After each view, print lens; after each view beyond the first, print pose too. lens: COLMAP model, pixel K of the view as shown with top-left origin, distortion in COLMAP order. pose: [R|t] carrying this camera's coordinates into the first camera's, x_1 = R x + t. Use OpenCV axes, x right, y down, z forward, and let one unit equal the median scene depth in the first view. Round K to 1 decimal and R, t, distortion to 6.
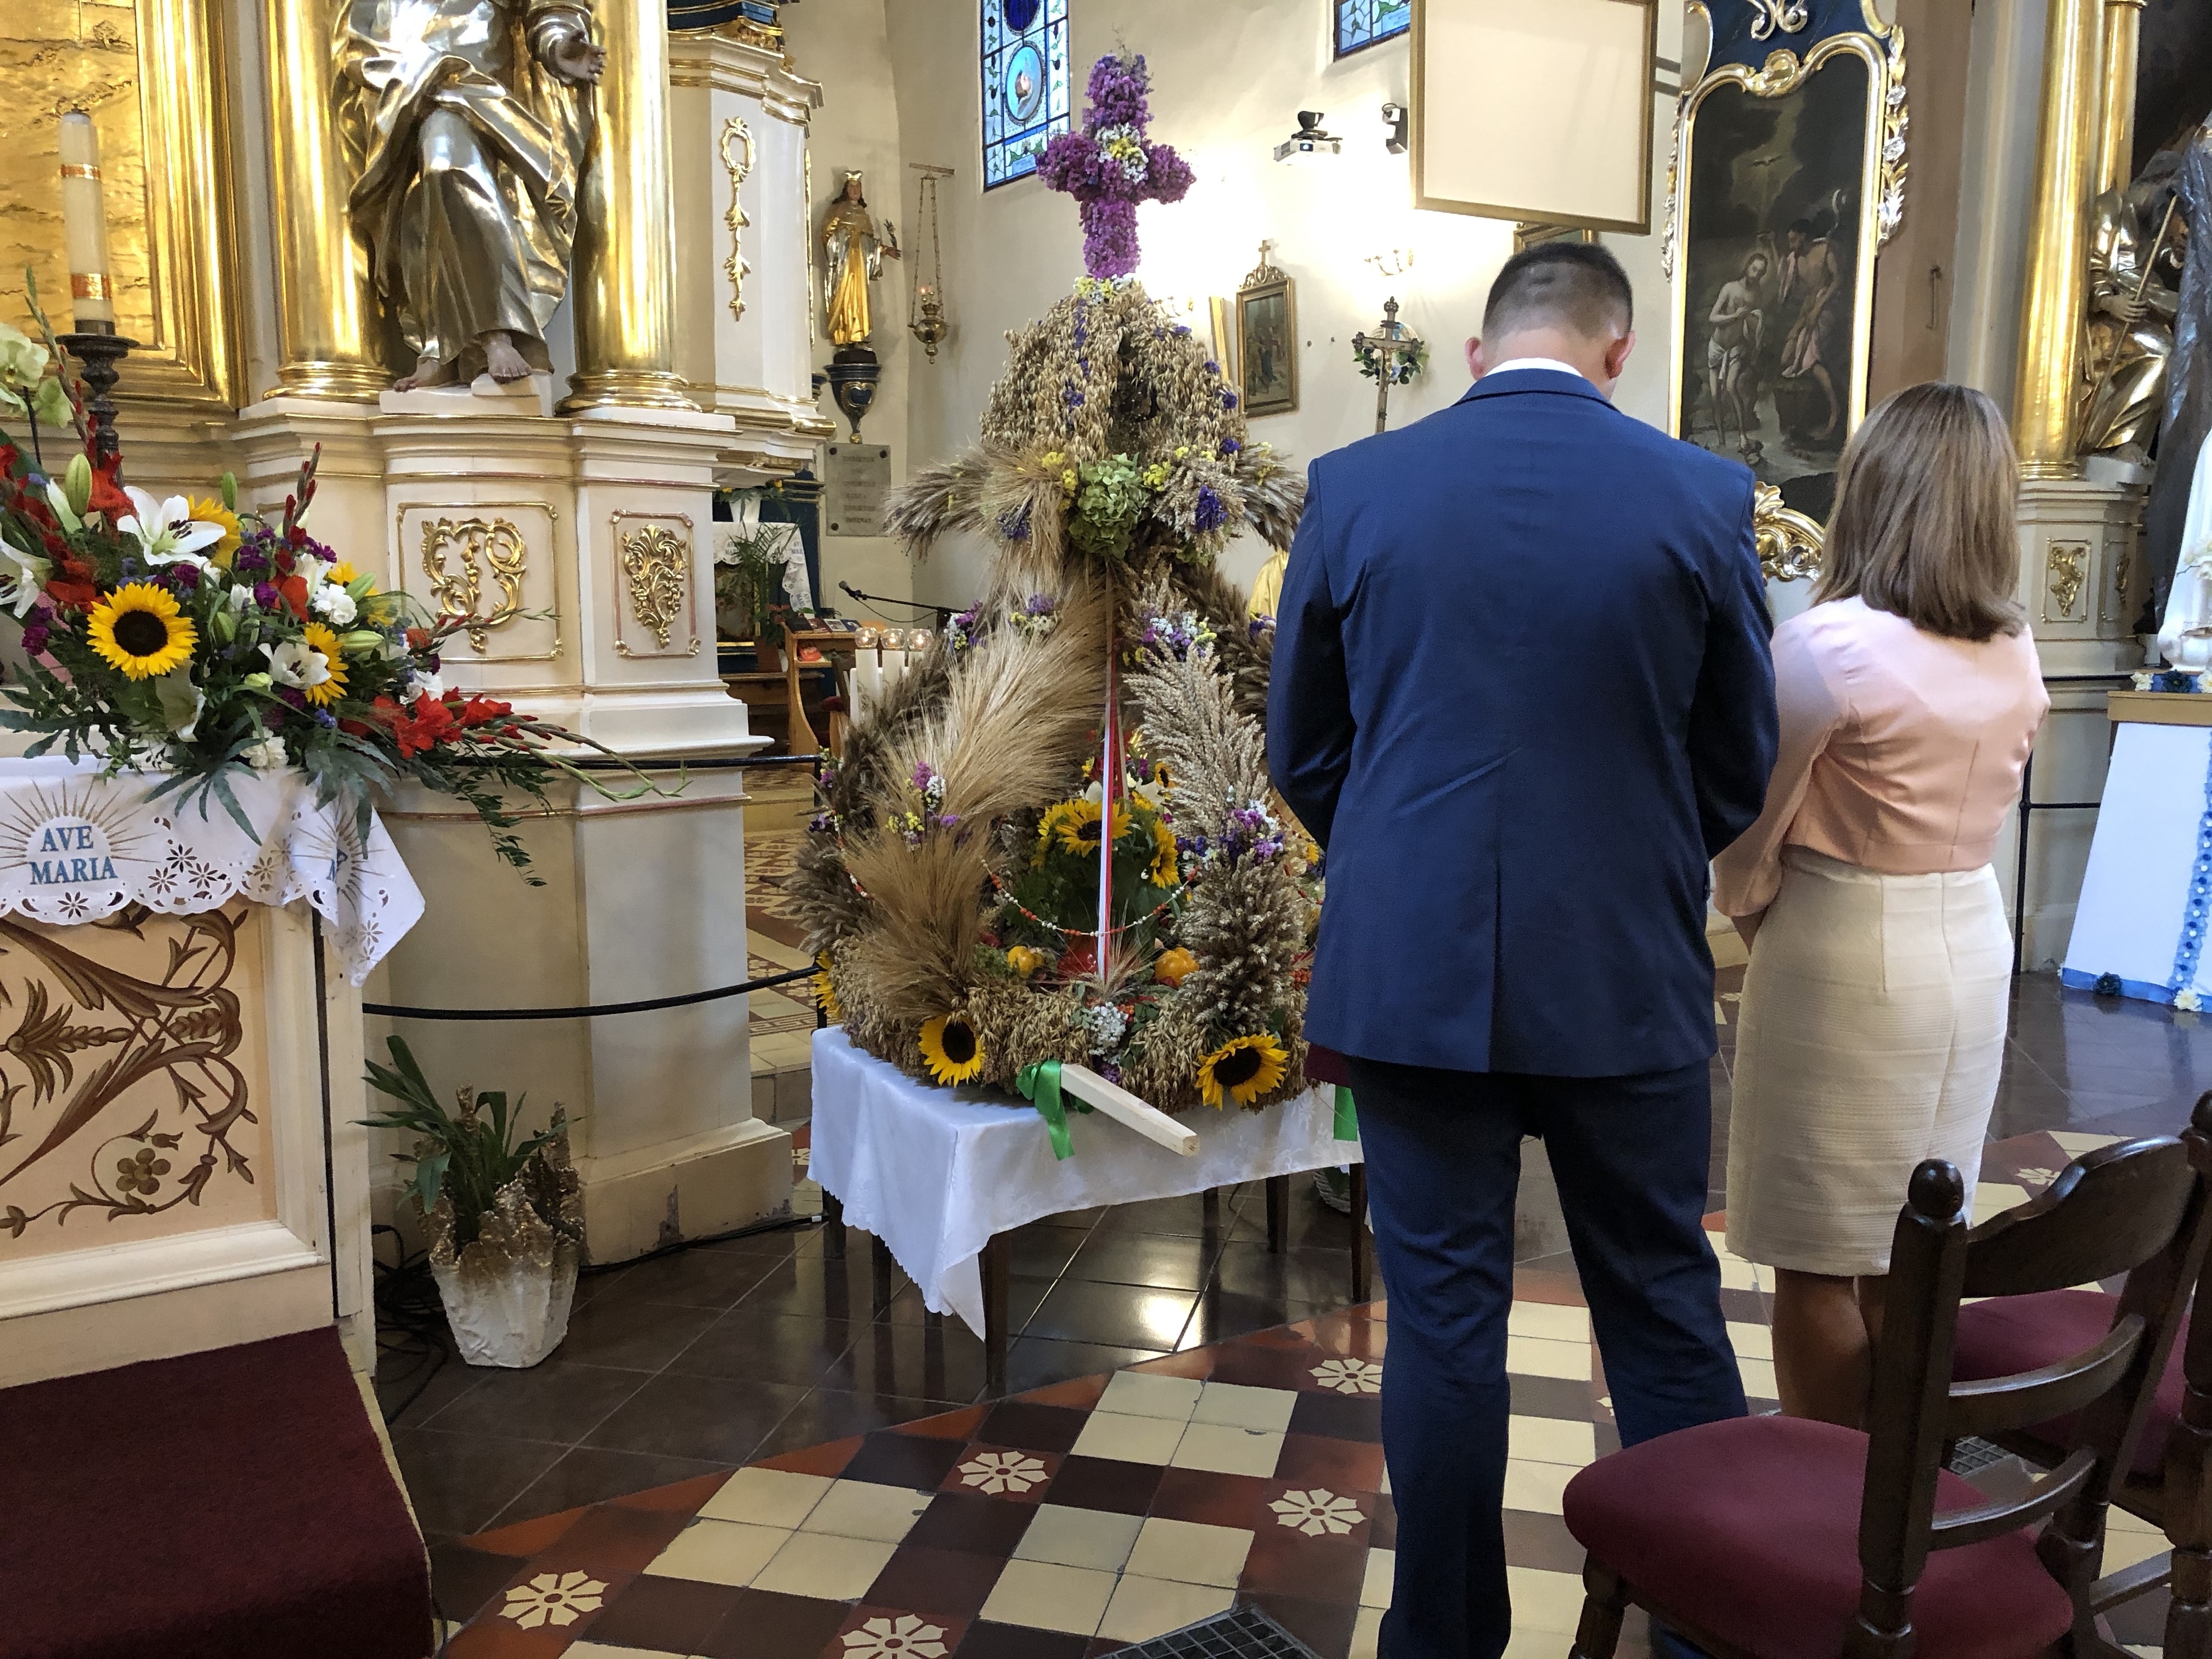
lens RADIAL K [[1808.8, 0, 1084.0], [0, 1808.8, 815.3], [0, 0, 1]] dist [0.023877, -0.009611]
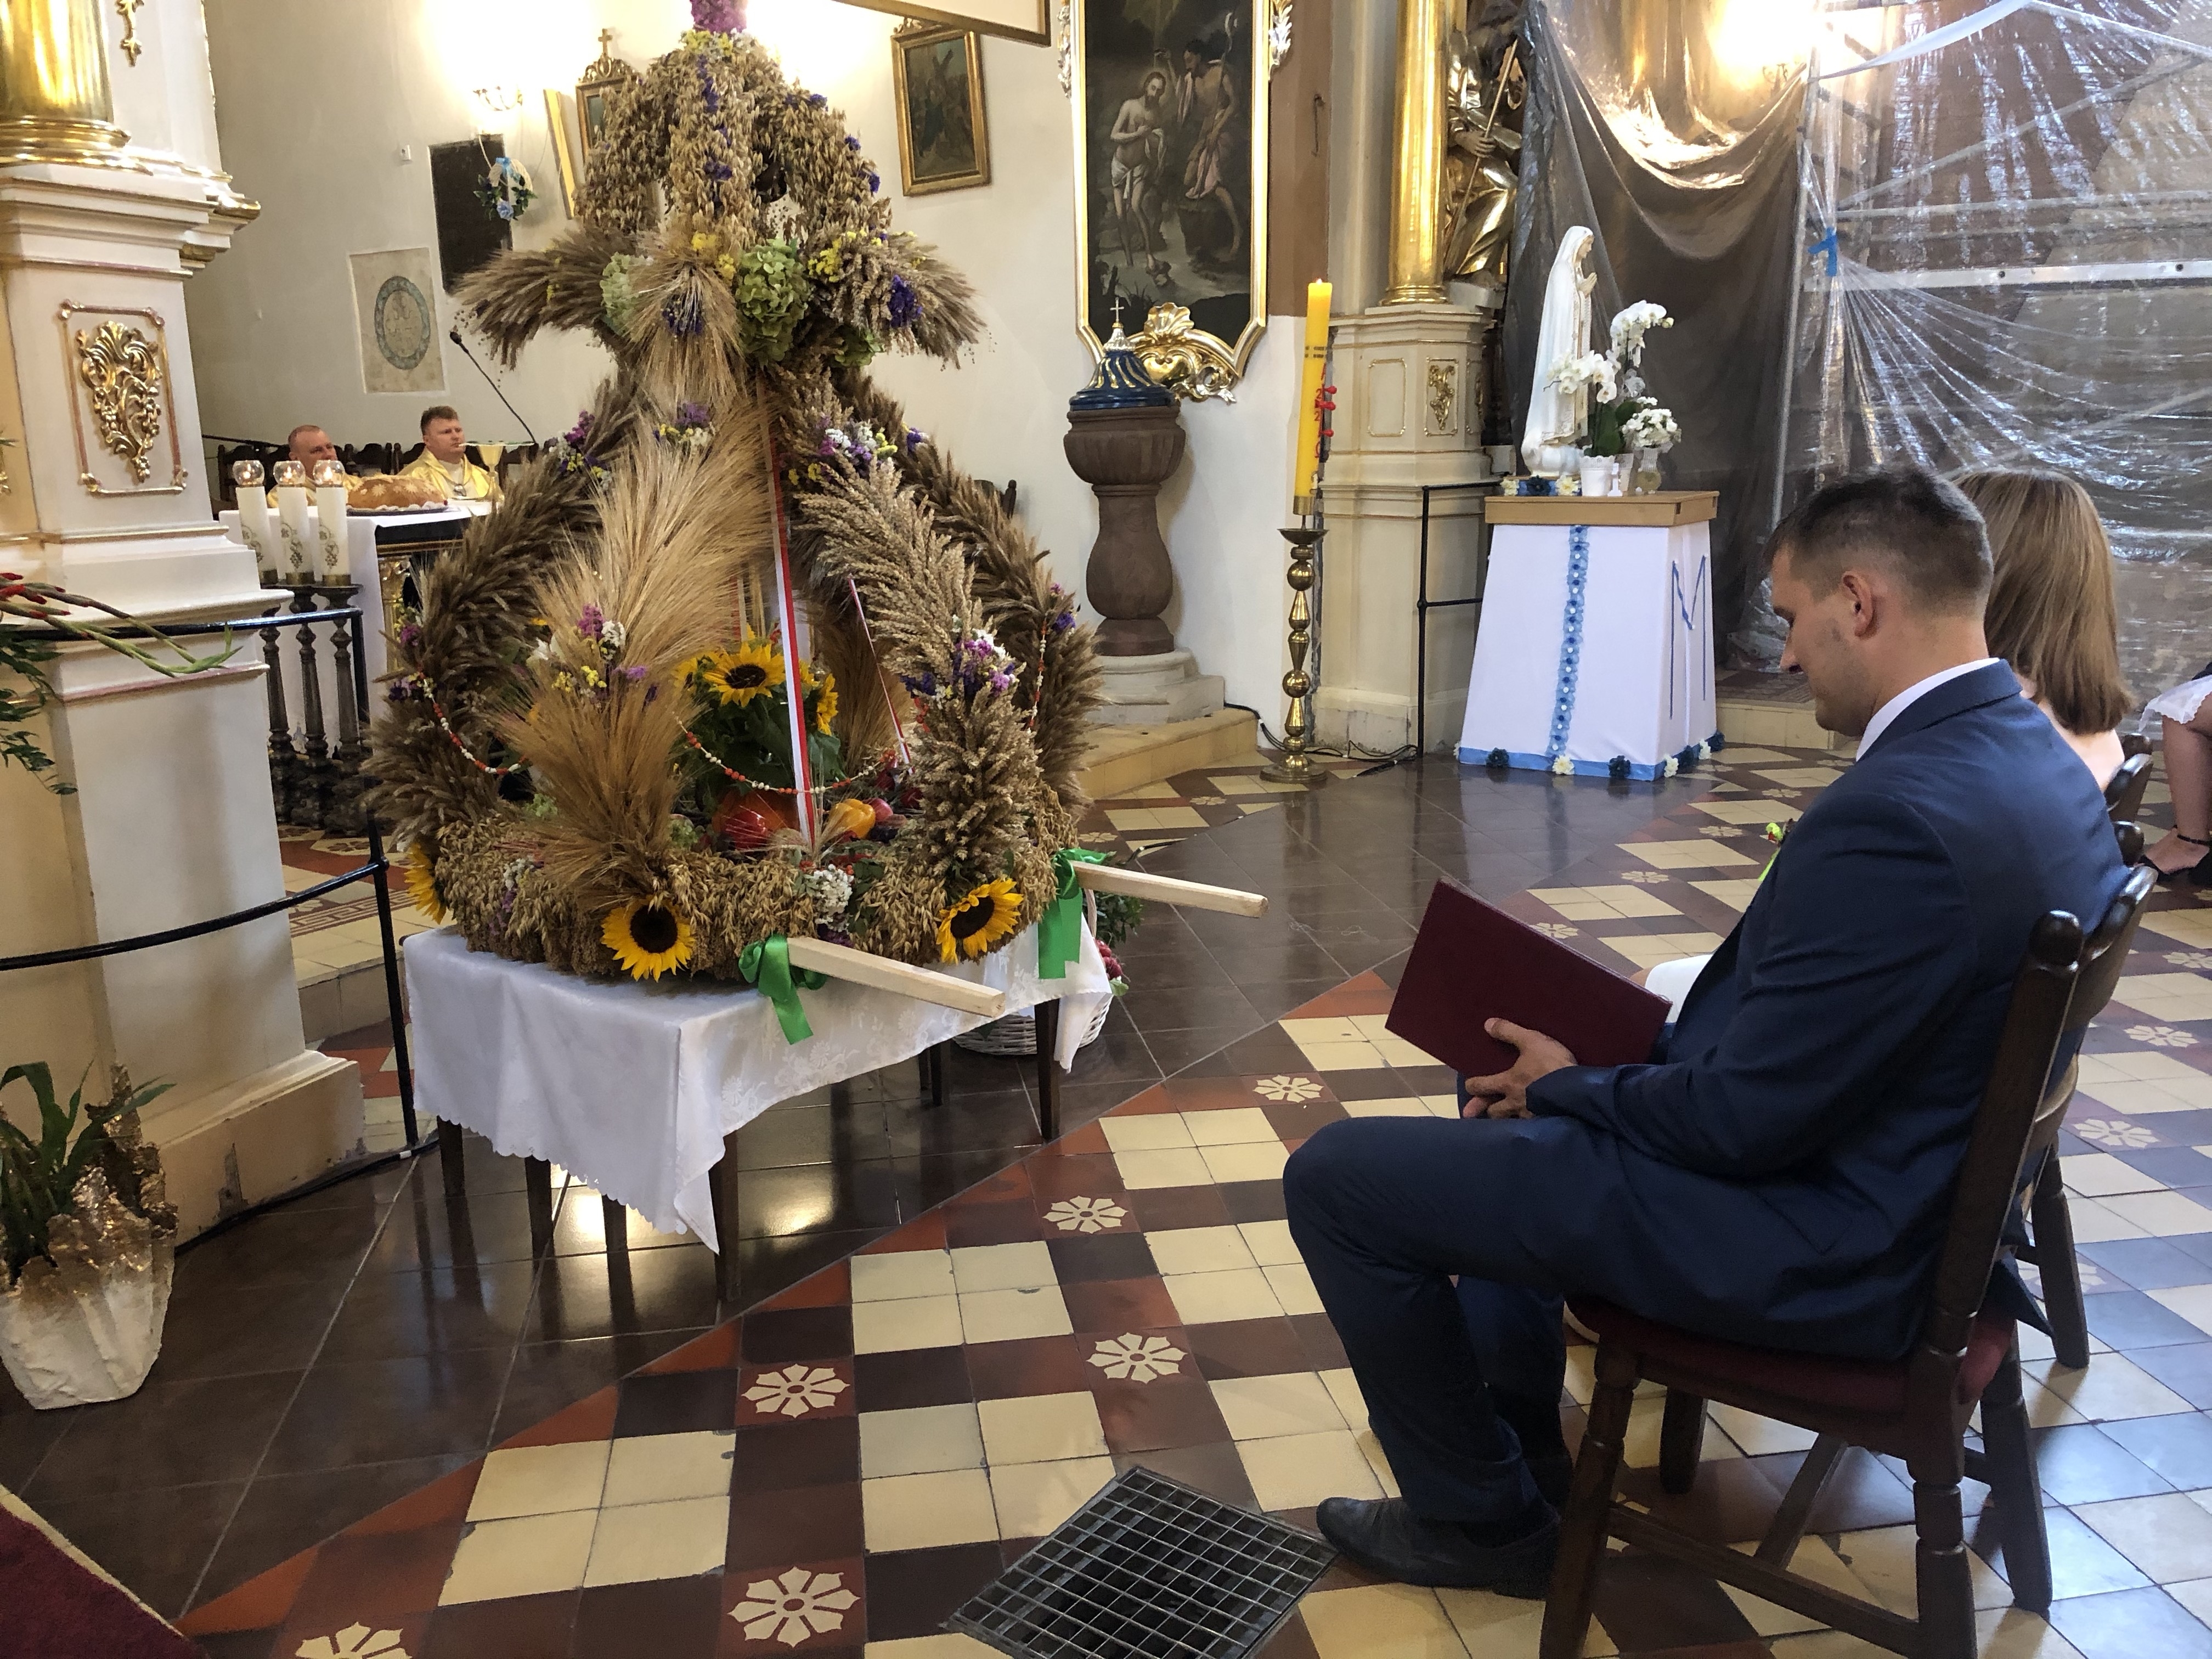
lens RADIAL K [[1803.0, 0, 1106.0], [0, 1803.0, 829.5], [0, 0, 1]] dist [0.012313, -0.010911]
pose [[0.917156, -0.100485, 0.385651, -0.163853], [0.062729, 0.992027, 0.109301, -0.002313], [-0.393560, -0.076055, 0.916148, 0.102135]]
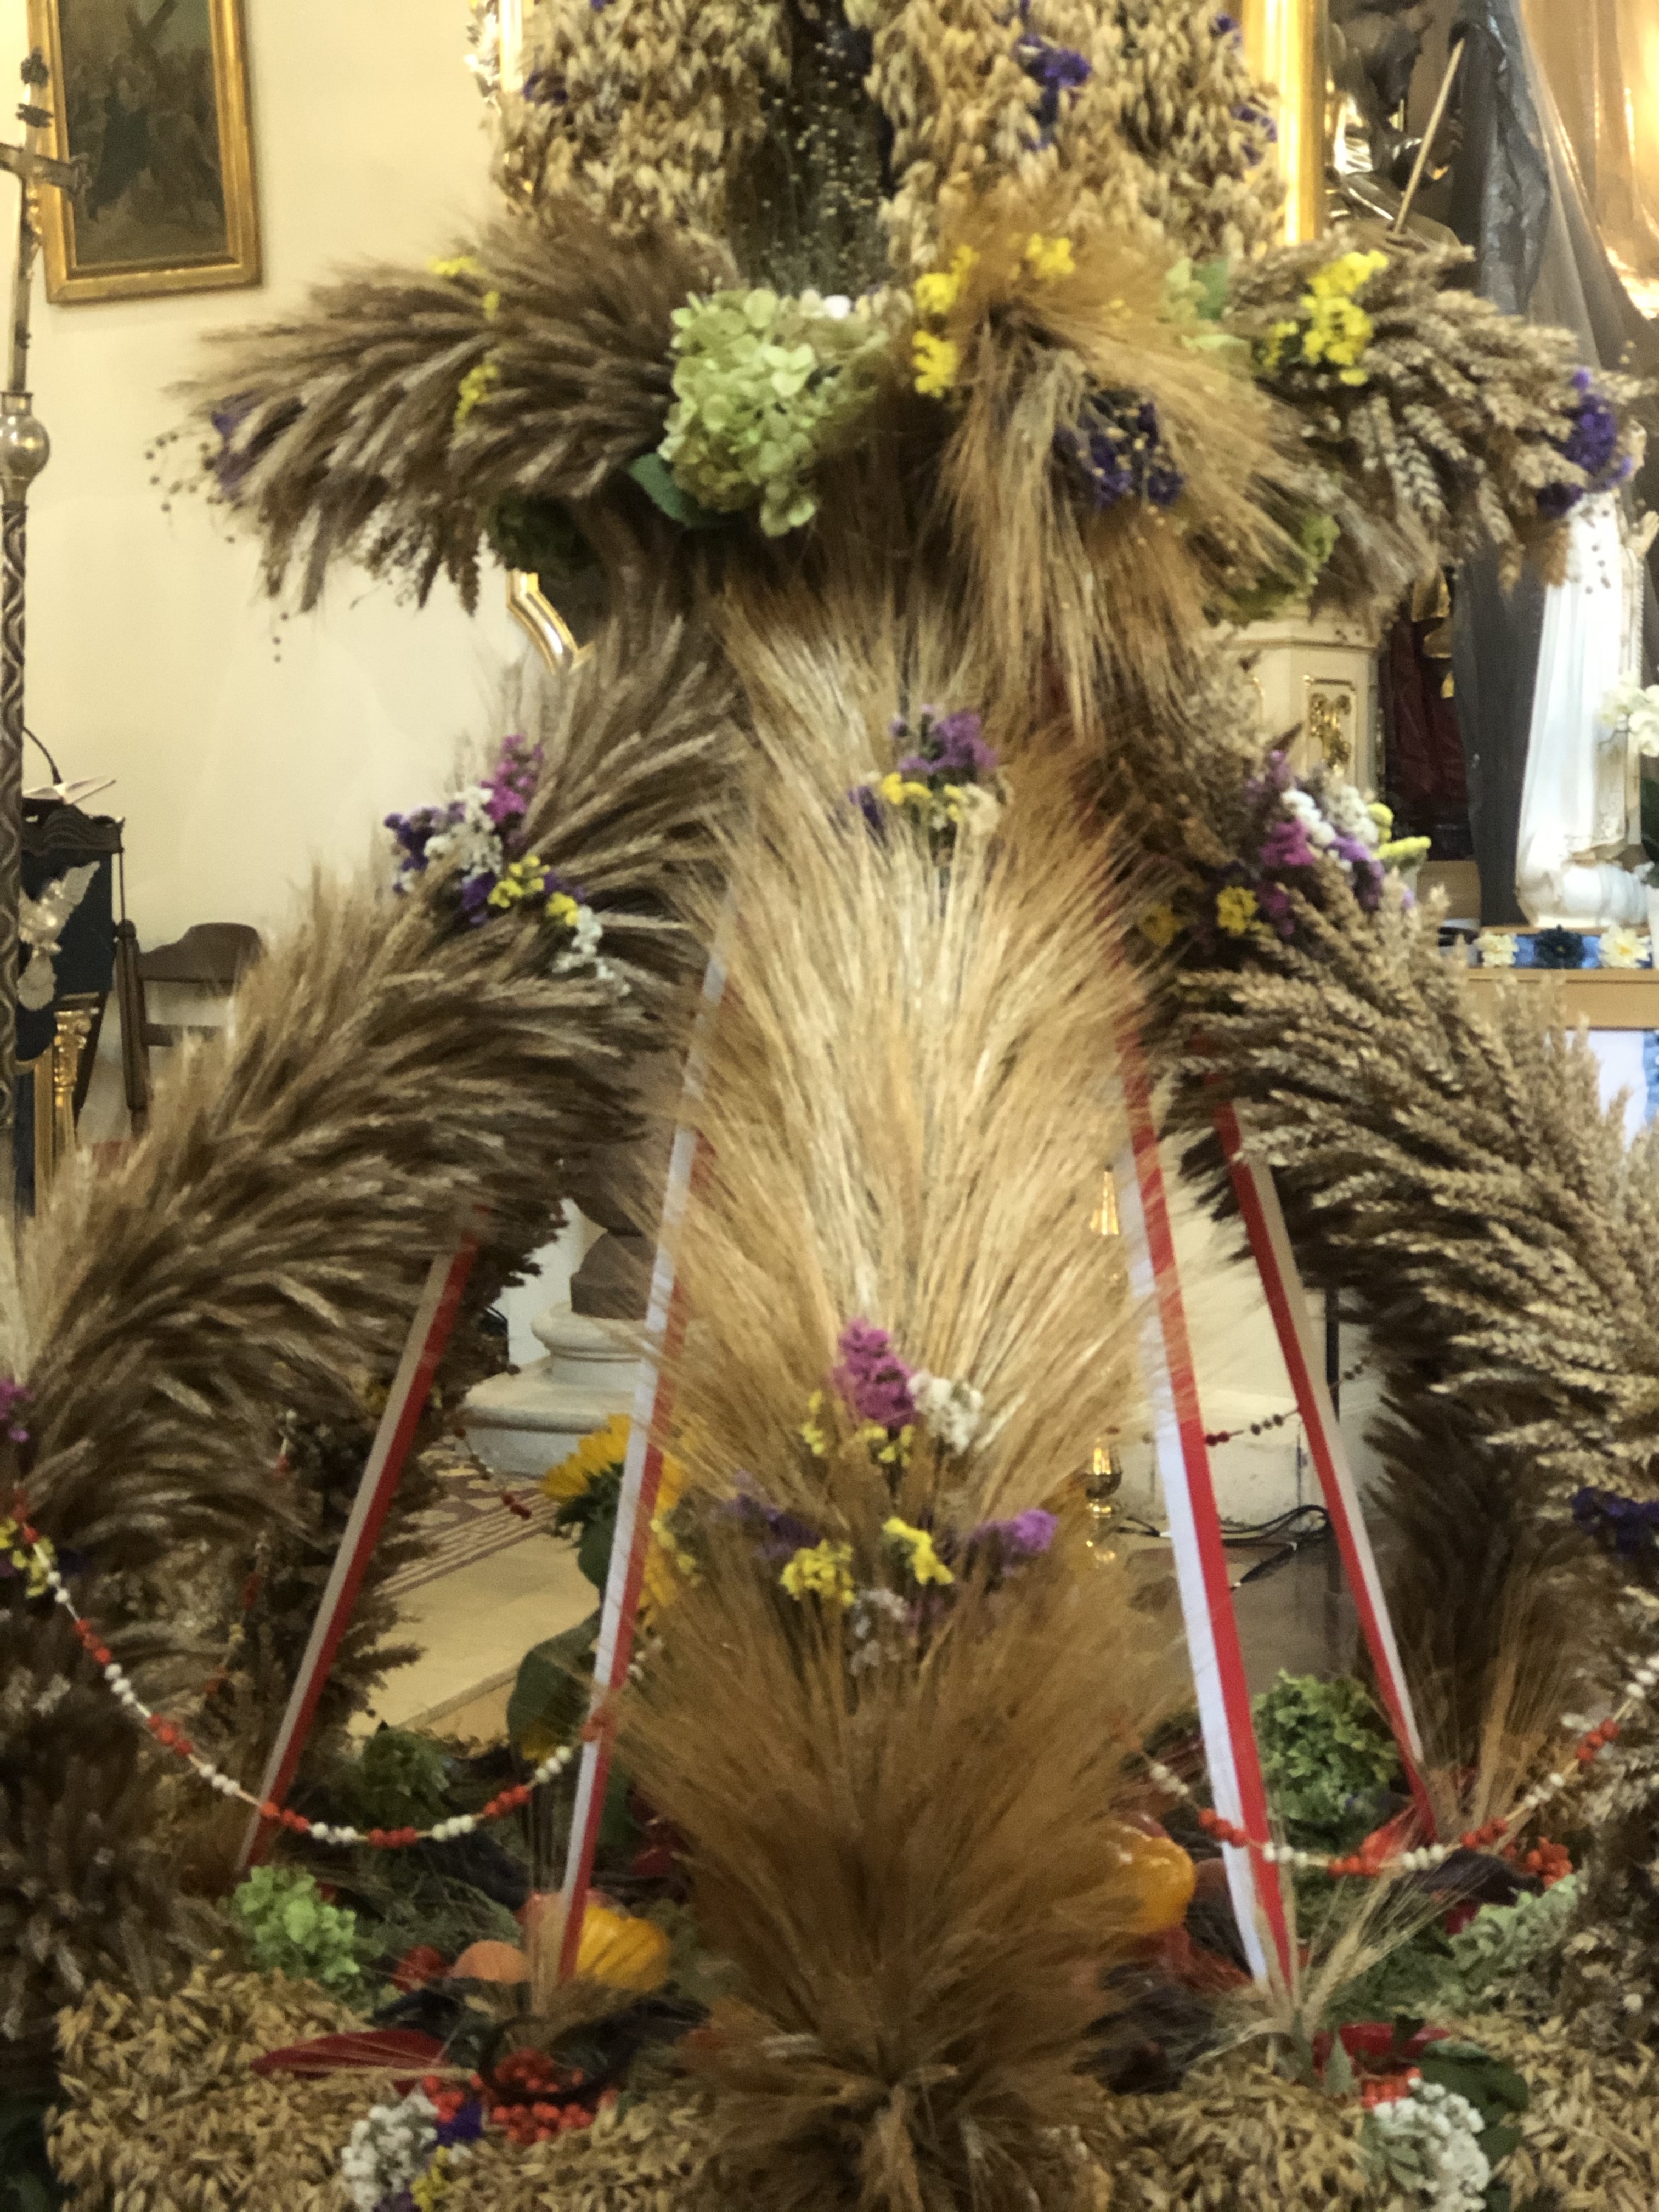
lens RADIAL K [[3600.3, 0, 829.5], [0, 3600.3, 1106.0], [0, 0, 1]] dist [0.066554, 0.136336]
pose [[0.801335, -0.049675, 0.596149, -0.331163], [0.073415, 0.997180, -0.015592, -0.043492], [-0.593693, 0.056260, 0.802722, 0.461570]]
